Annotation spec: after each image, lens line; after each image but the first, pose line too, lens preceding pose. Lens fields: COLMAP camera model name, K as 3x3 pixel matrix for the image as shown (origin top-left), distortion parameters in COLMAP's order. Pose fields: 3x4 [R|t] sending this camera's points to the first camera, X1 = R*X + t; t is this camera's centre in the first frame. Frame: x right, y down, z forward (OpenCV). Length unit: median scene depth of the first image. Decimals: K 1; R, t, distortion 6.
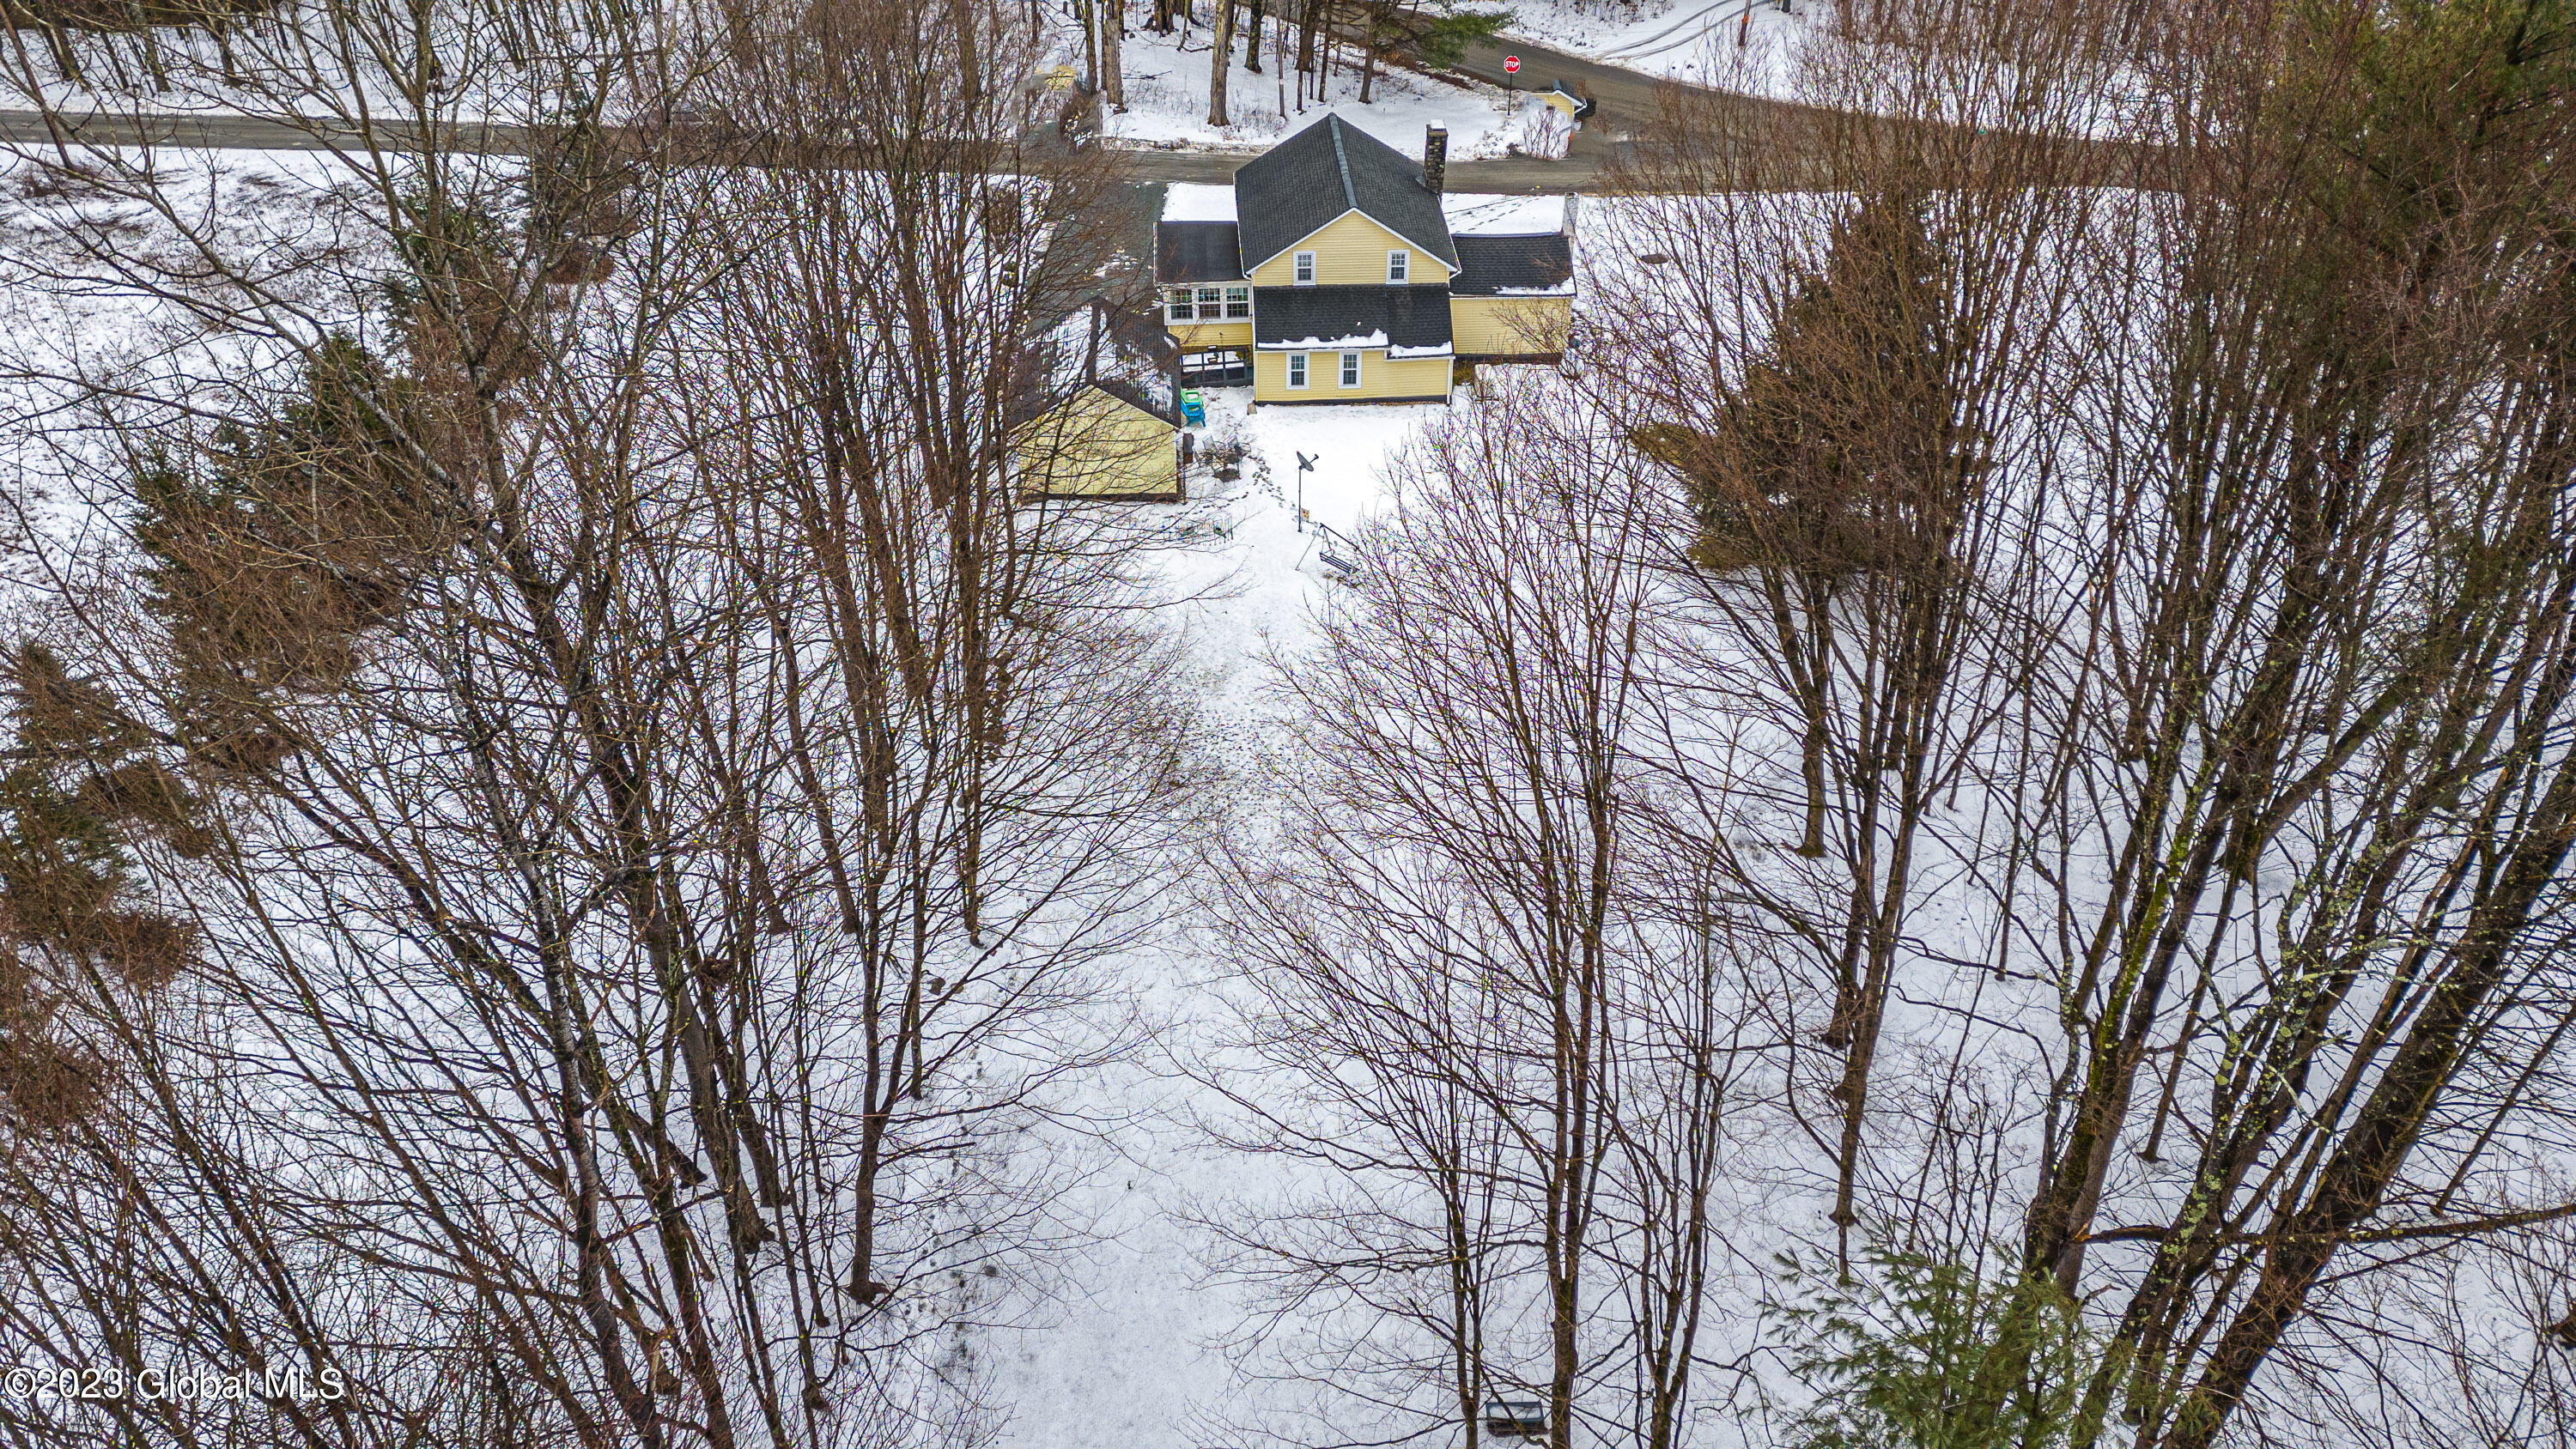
lens RADIAL K [[1788.8, 0, 1311.5], [0, 1788.8, 734.2], [0, 0, 1]] dist [0.050819, -0.029064]
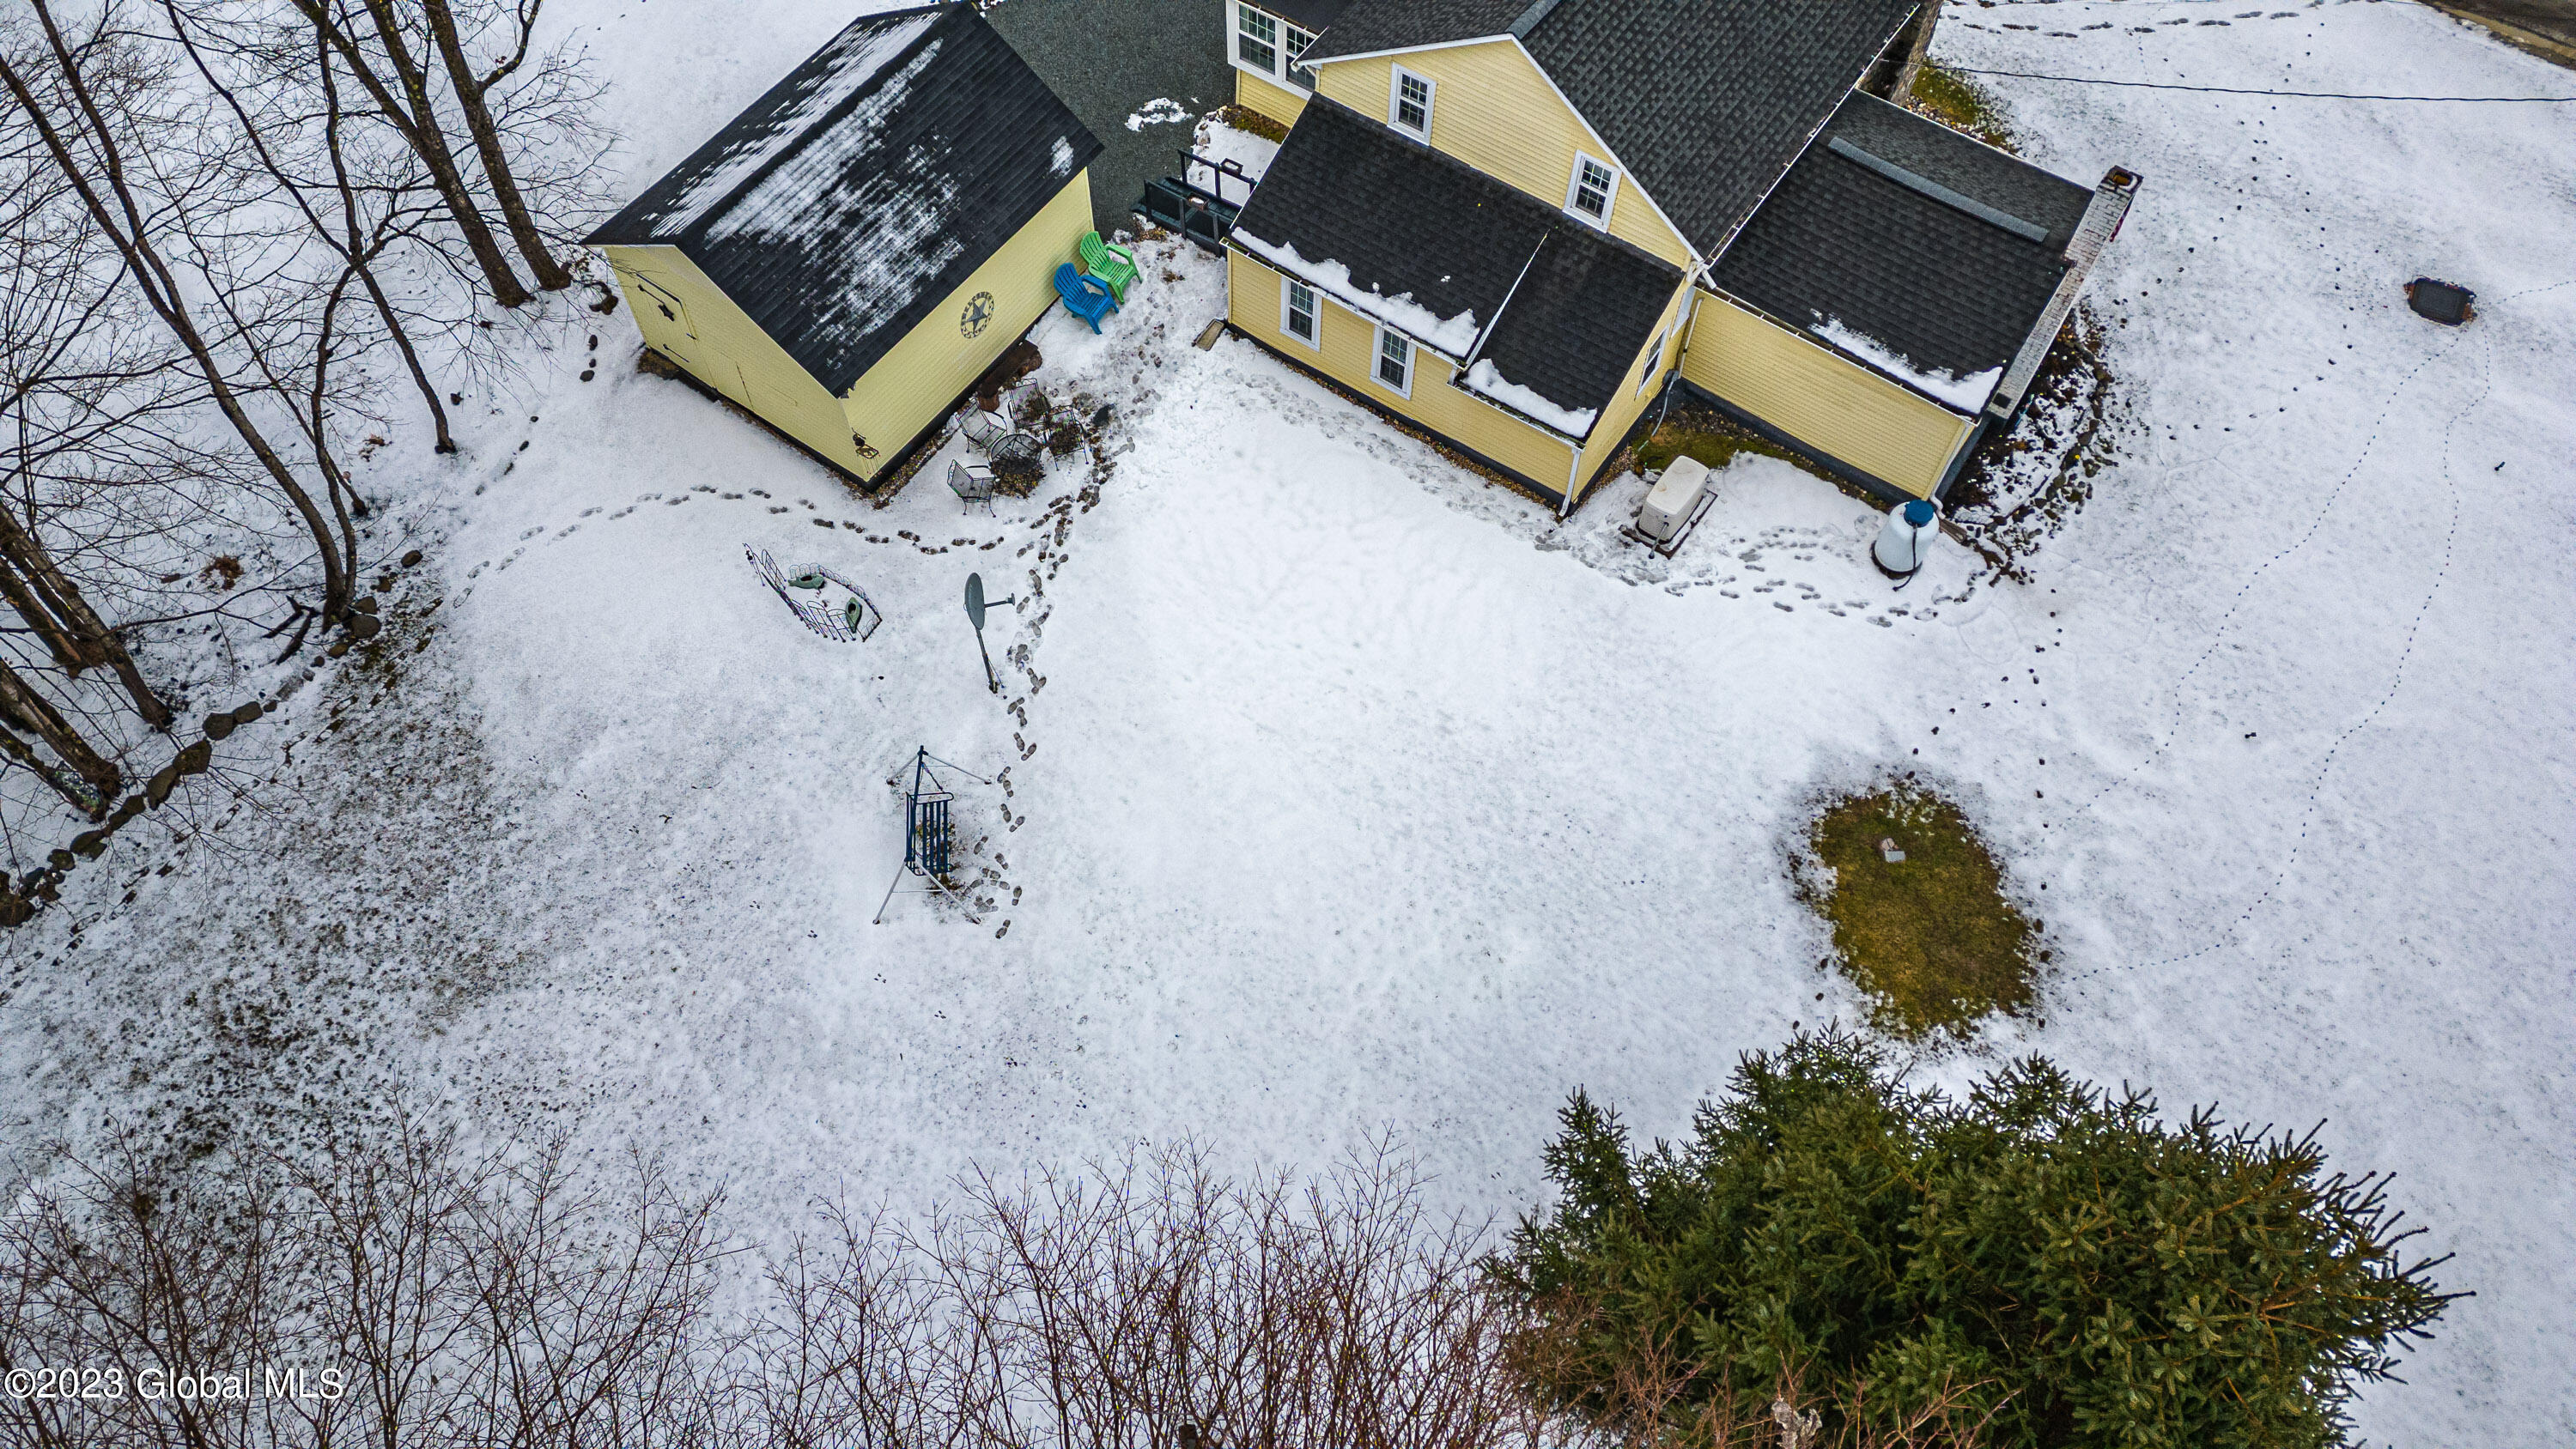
lens RADIAL K [[1788.8, 0, 1283.3], [0, 1788.8, 737.4], [0, 0, 1]] dist [0.050819, -0.029064]
pose [[0.783380, 0.537234, -0.312562, 0.196596], [-0.377006, 0.810523, 0.448239, -0.320353], [0.494148, -0.233304, 0.837488, 0.568703]]
